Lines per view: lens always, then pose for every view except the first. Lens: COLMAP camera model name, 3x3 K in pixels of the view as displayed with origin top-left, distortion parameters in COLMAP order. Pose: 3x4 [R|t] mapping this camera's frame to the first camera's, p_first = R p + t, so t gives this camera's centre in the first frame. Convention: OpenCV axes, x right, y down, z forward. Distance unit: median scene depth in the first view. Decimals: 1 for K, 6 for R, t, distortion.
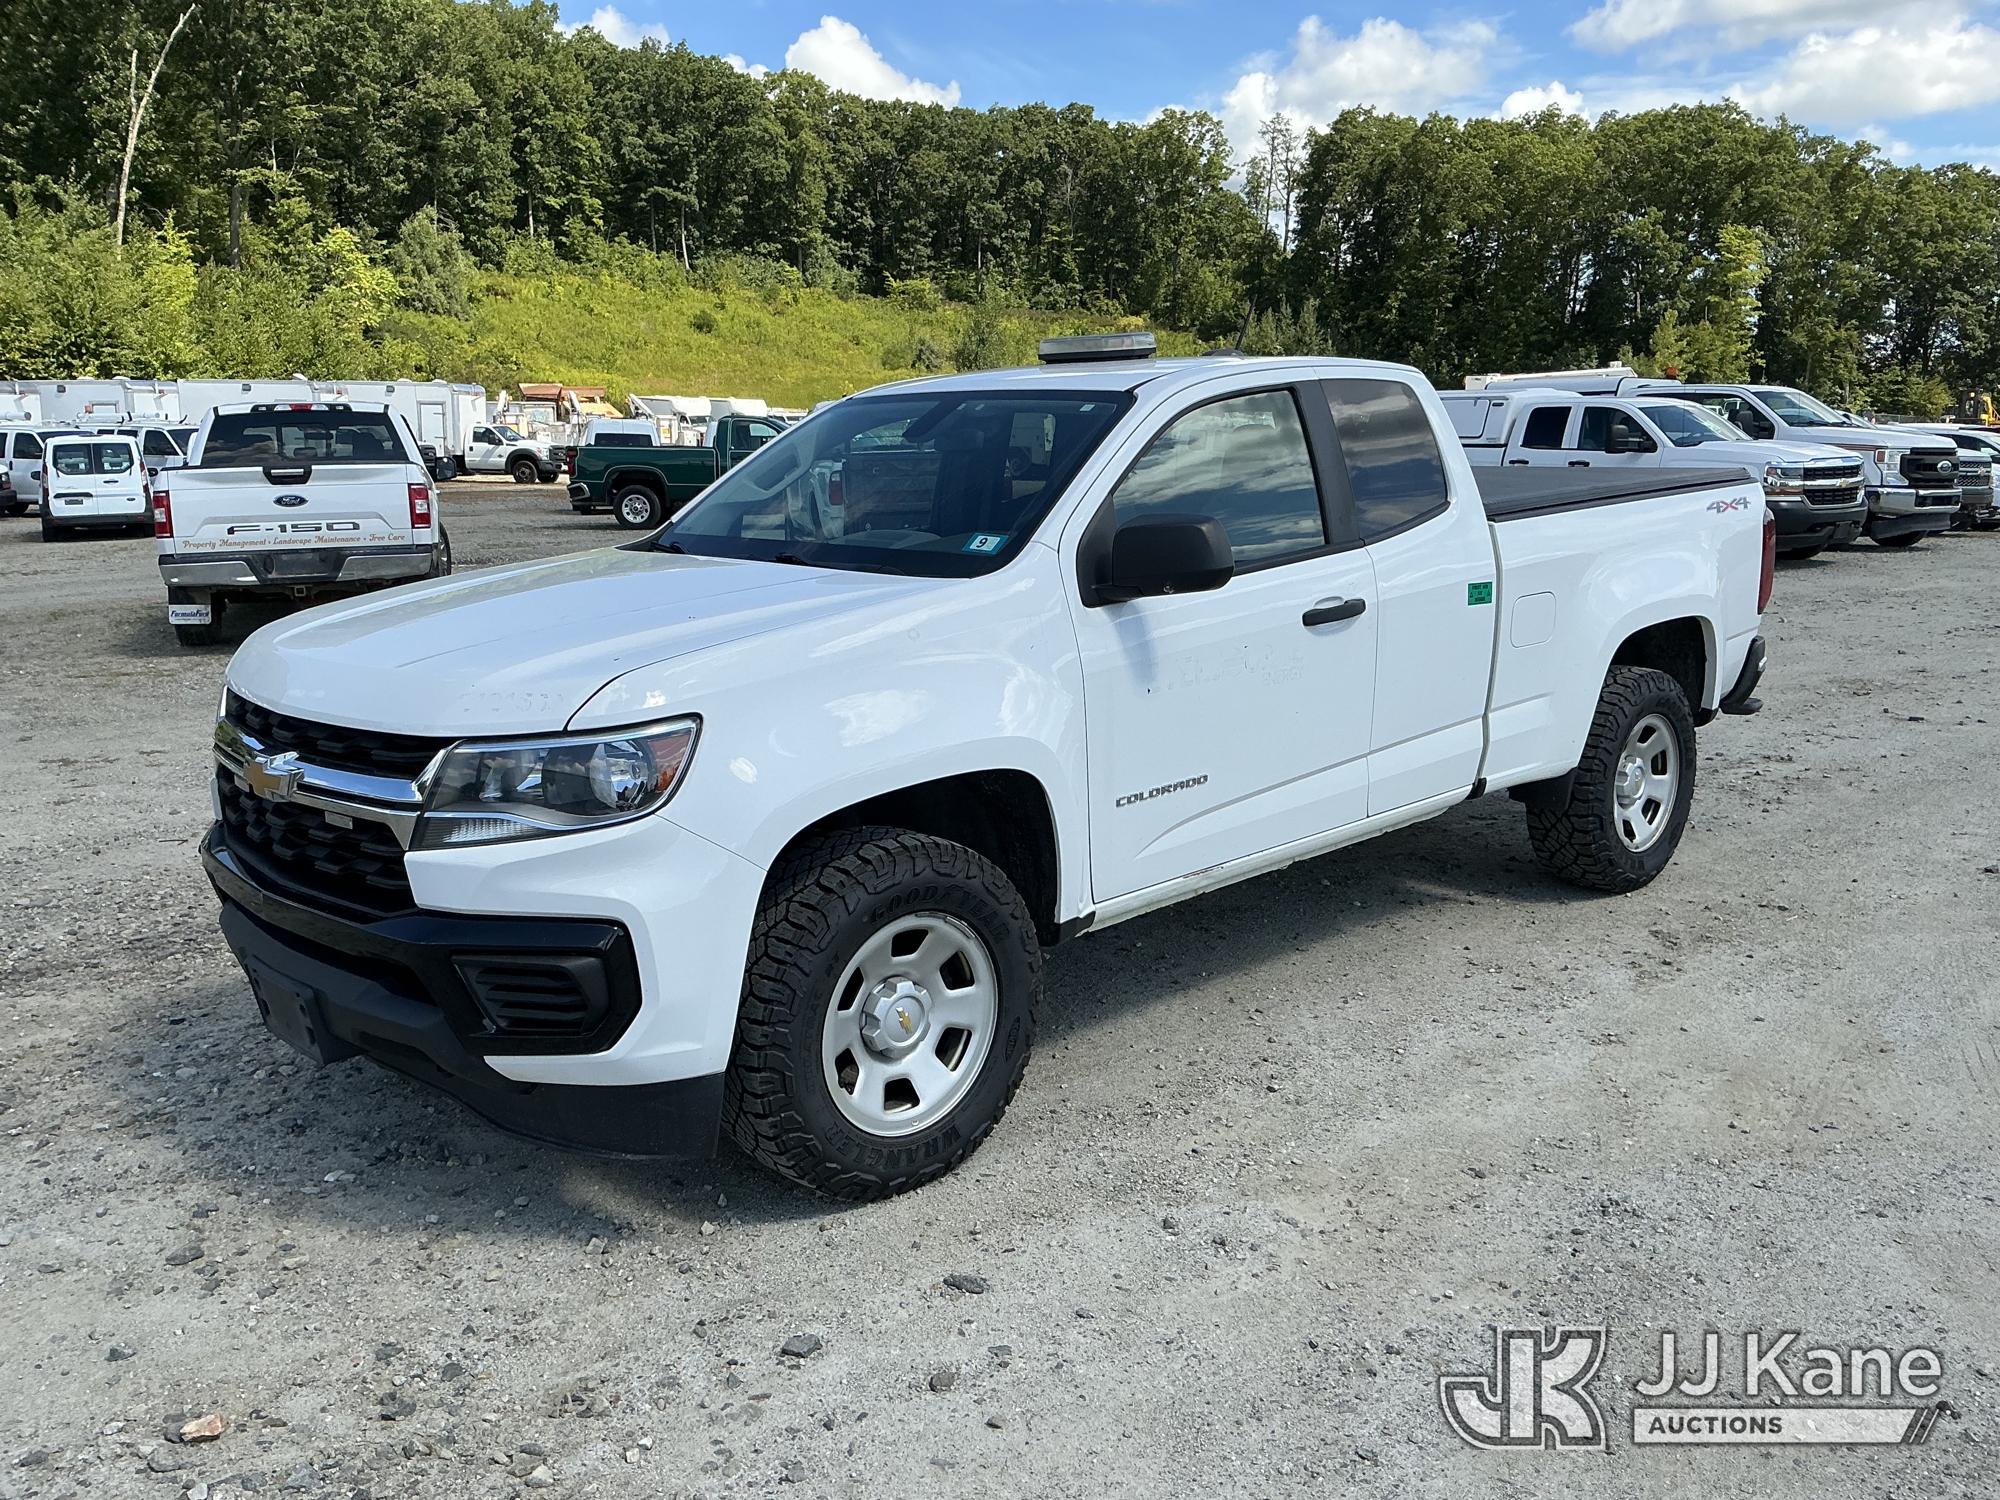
lens RADIAL K [[1622.4, 0, 995.2], [0, 1622.4, 741.3], [0, 0, 1]] dist [-0.003963, -0.026514]
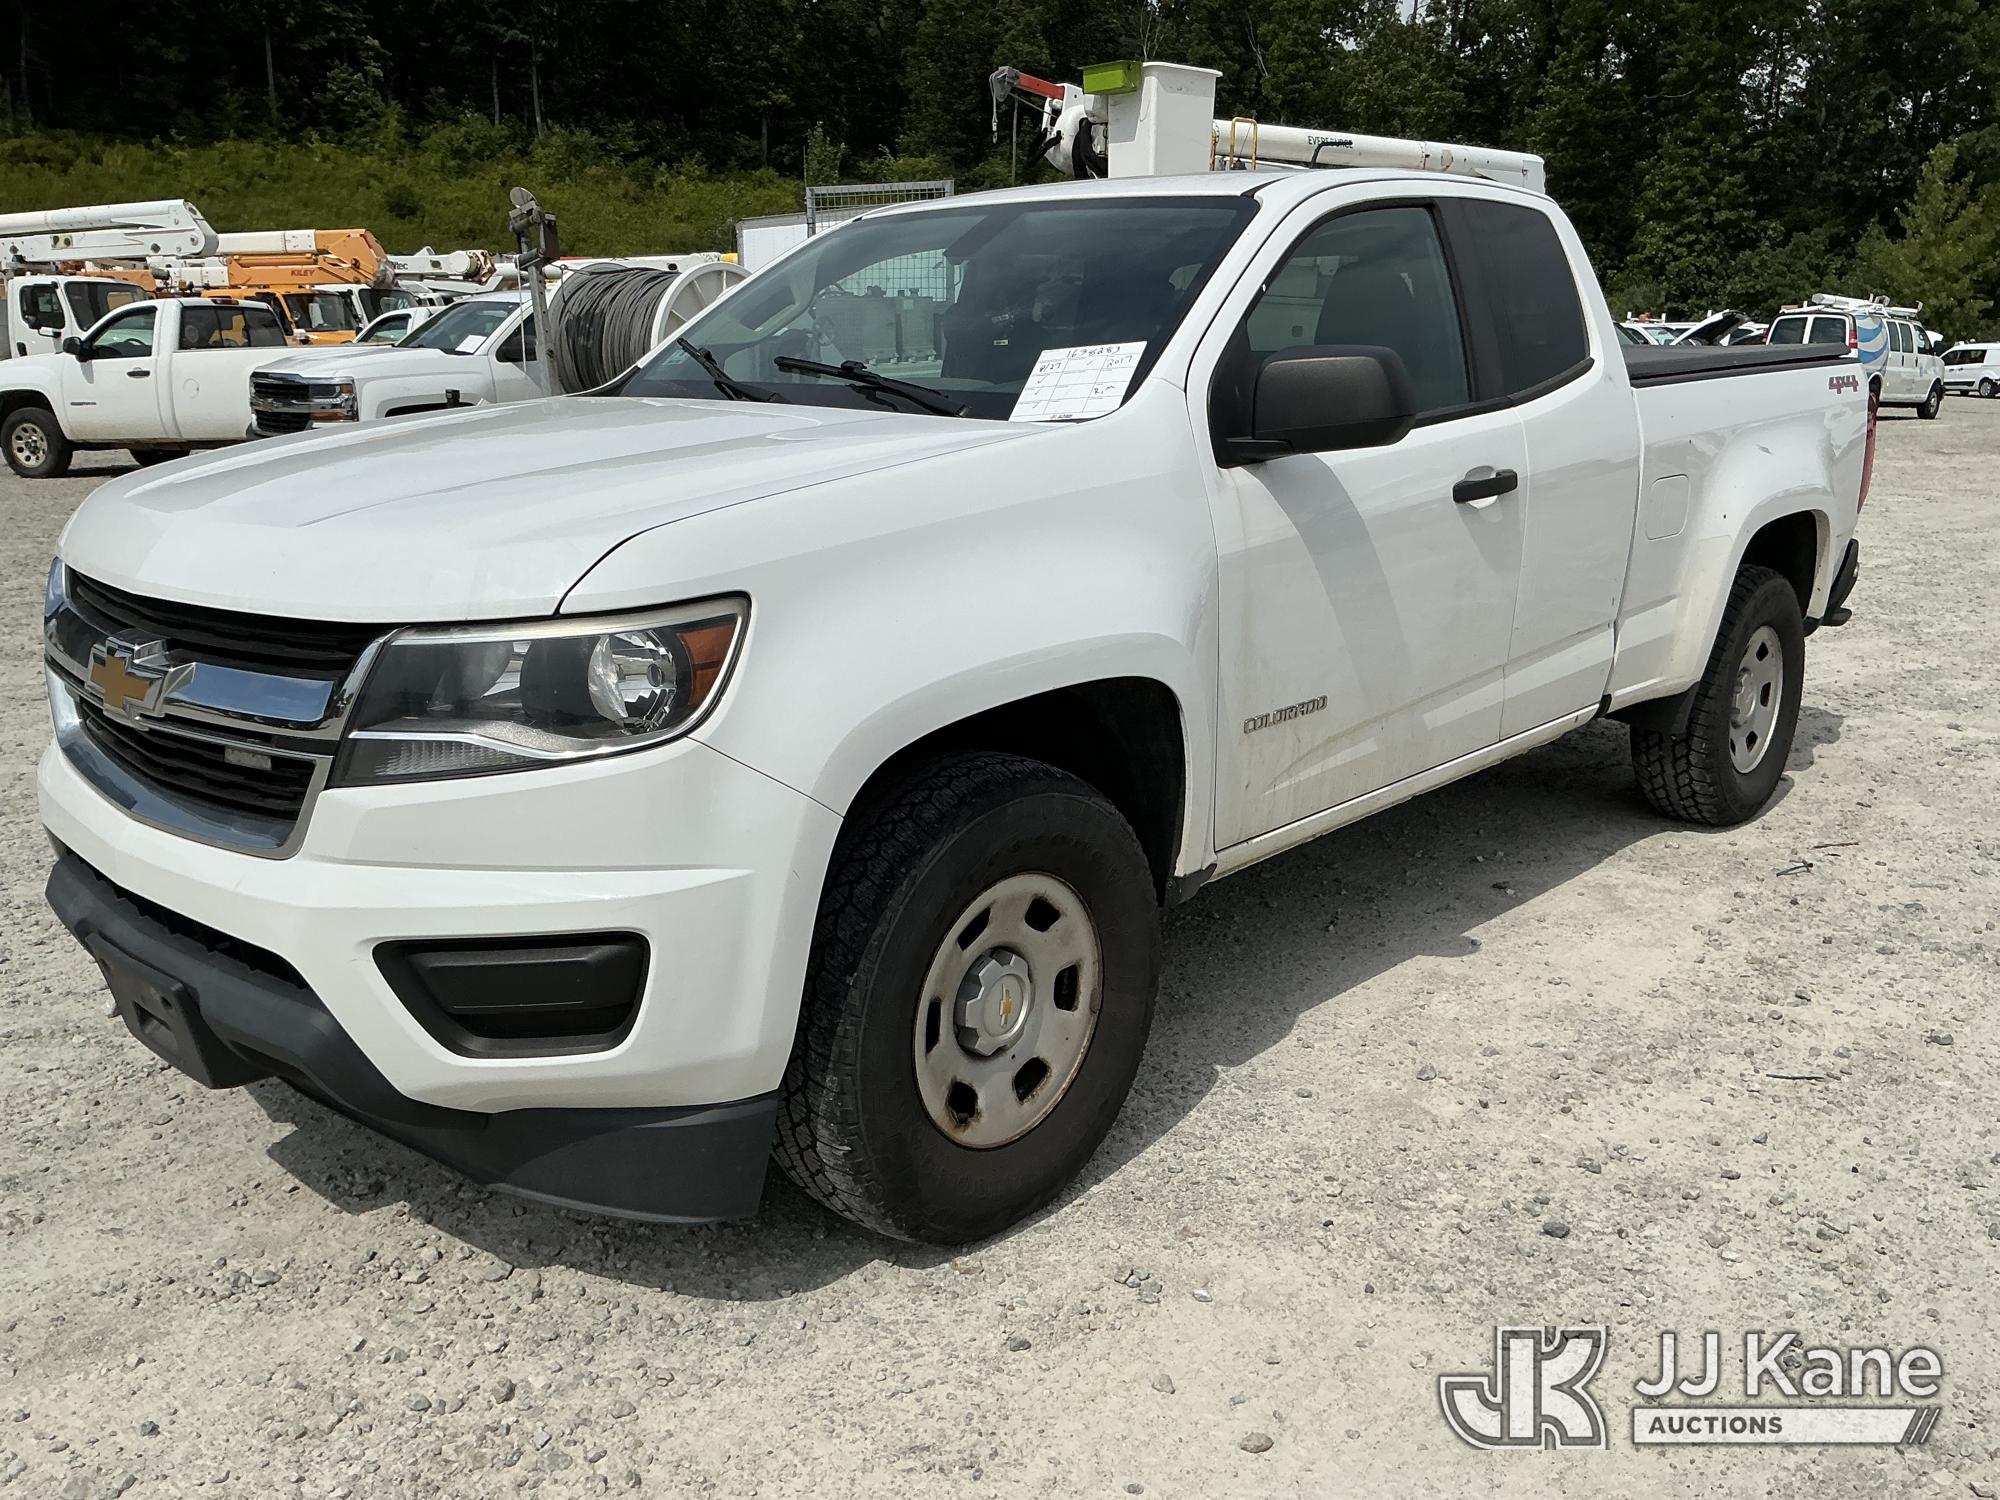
lens RADIAL K [[1622.4, 0, 989.7], [0, 1622.4, 749.5], [0, 0, 1]] dist [-0.003963, -0.026514]
pose [[0.997968, 0.000769, 0.063705, -0.095424], [-0.004106, 0.998624, 0.052281, 0.010447], [-0.063577, -0.052436, 0.996598, 0.229241]]
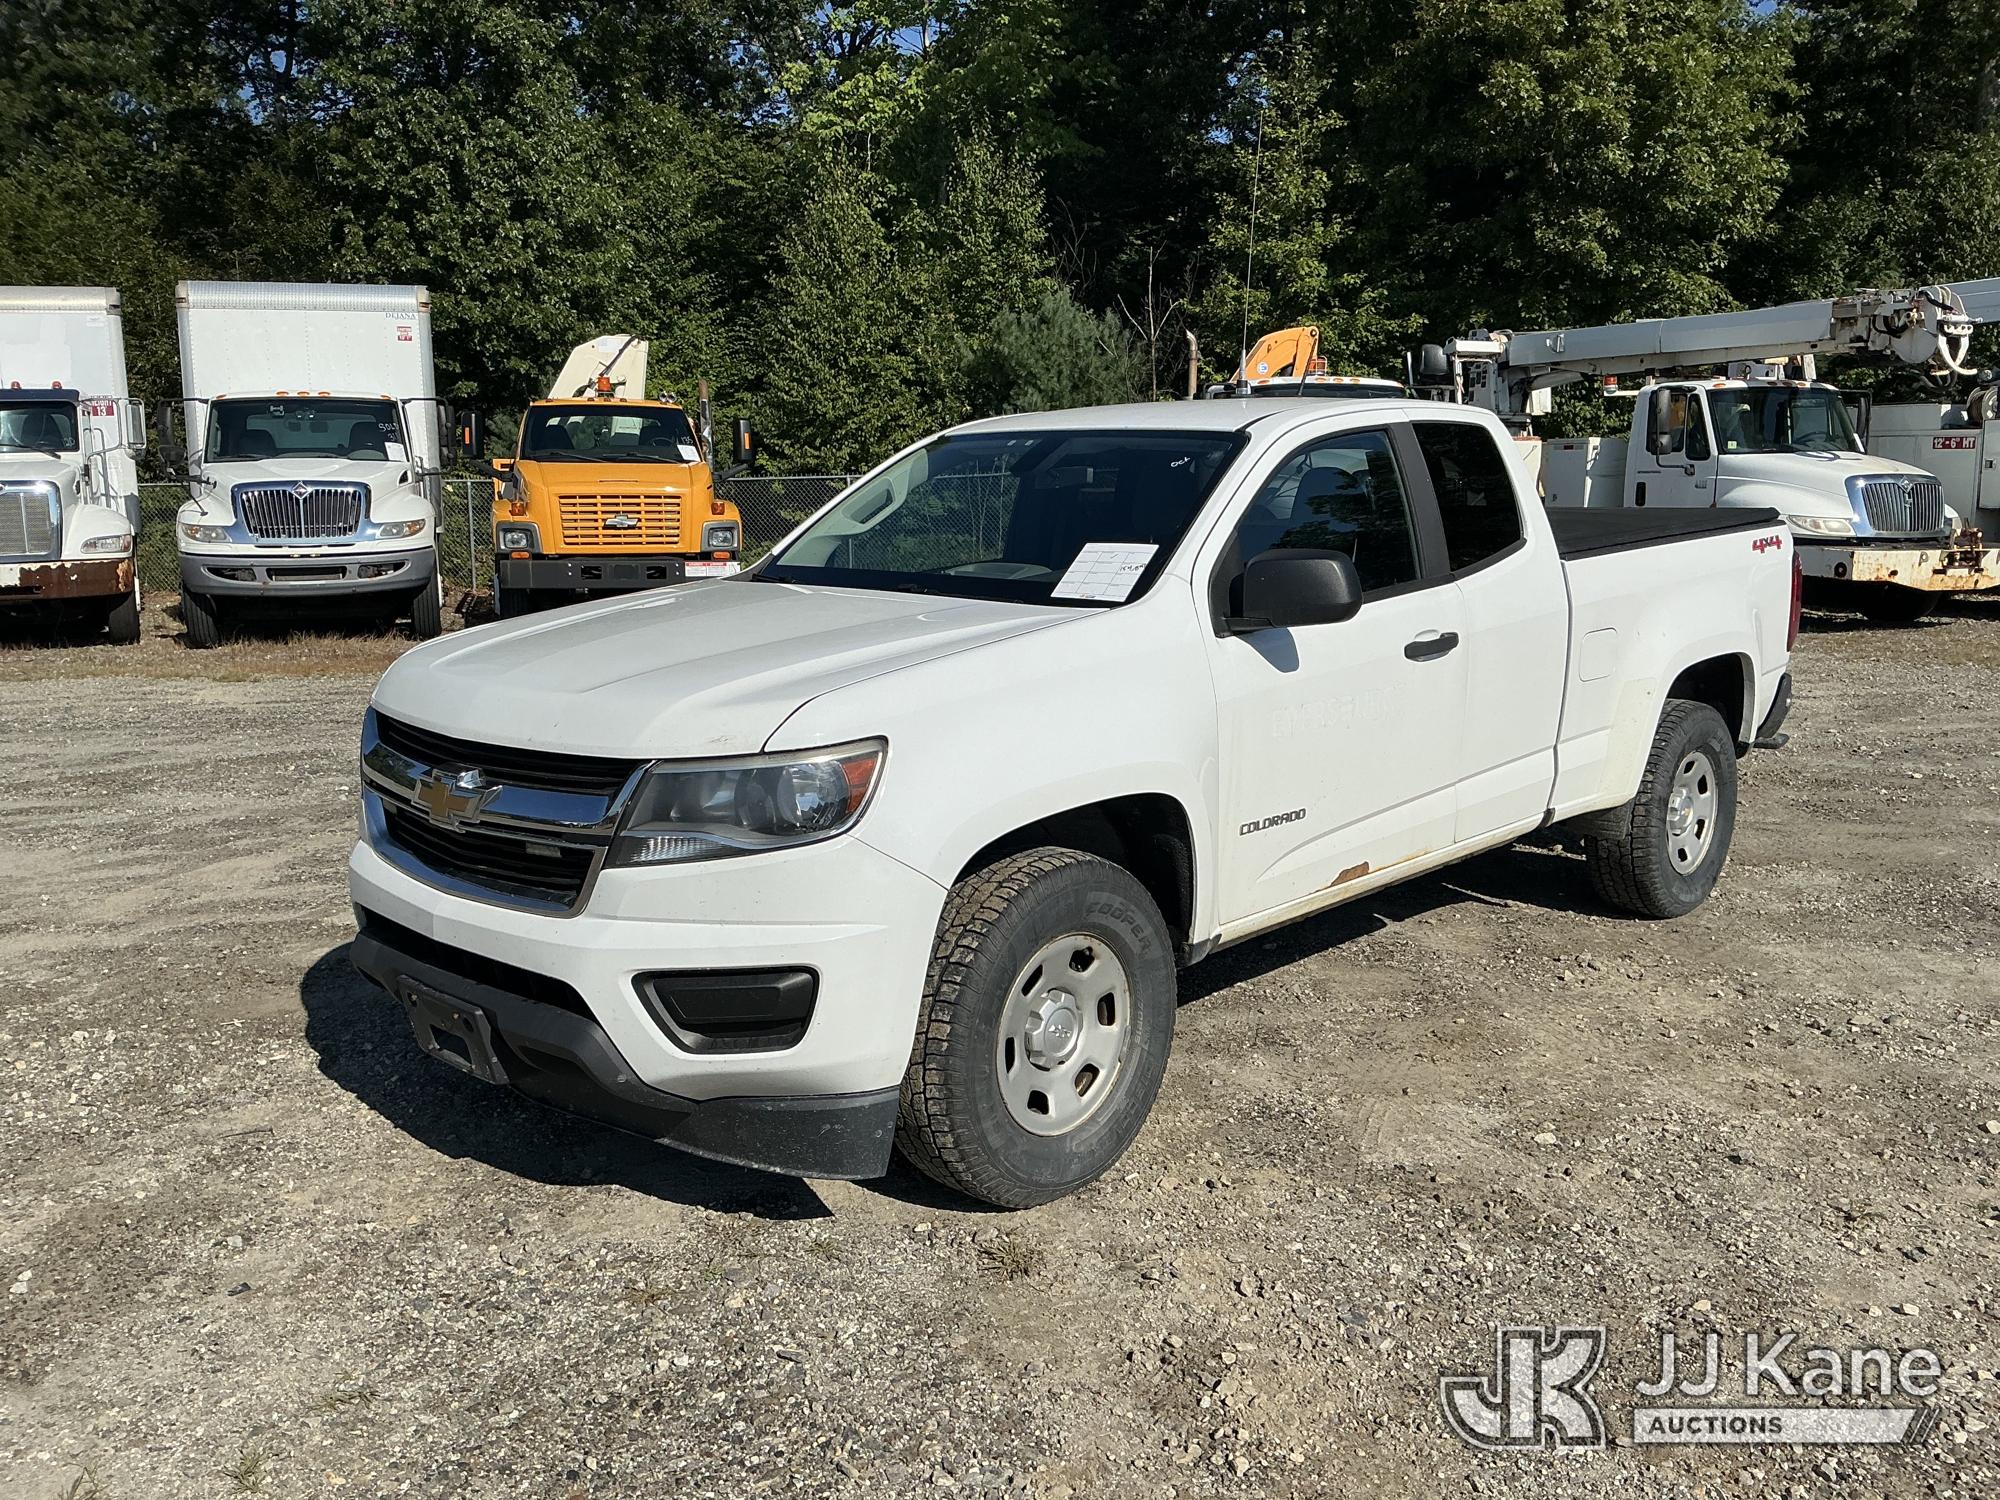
lens RADIAL K [[1622.4, 0, 1004.1], [0, 1622.4, 741.0], [0, 0, 1]] dist [-0.003963, -0.026514]
pose [[0.999190, 0.001881, 0.040185, -0.115968], [-0.000831, 0.999658, -0.026139, 0.009883], [-0.040220, 0.026084, 0.998850, -0.024922]]
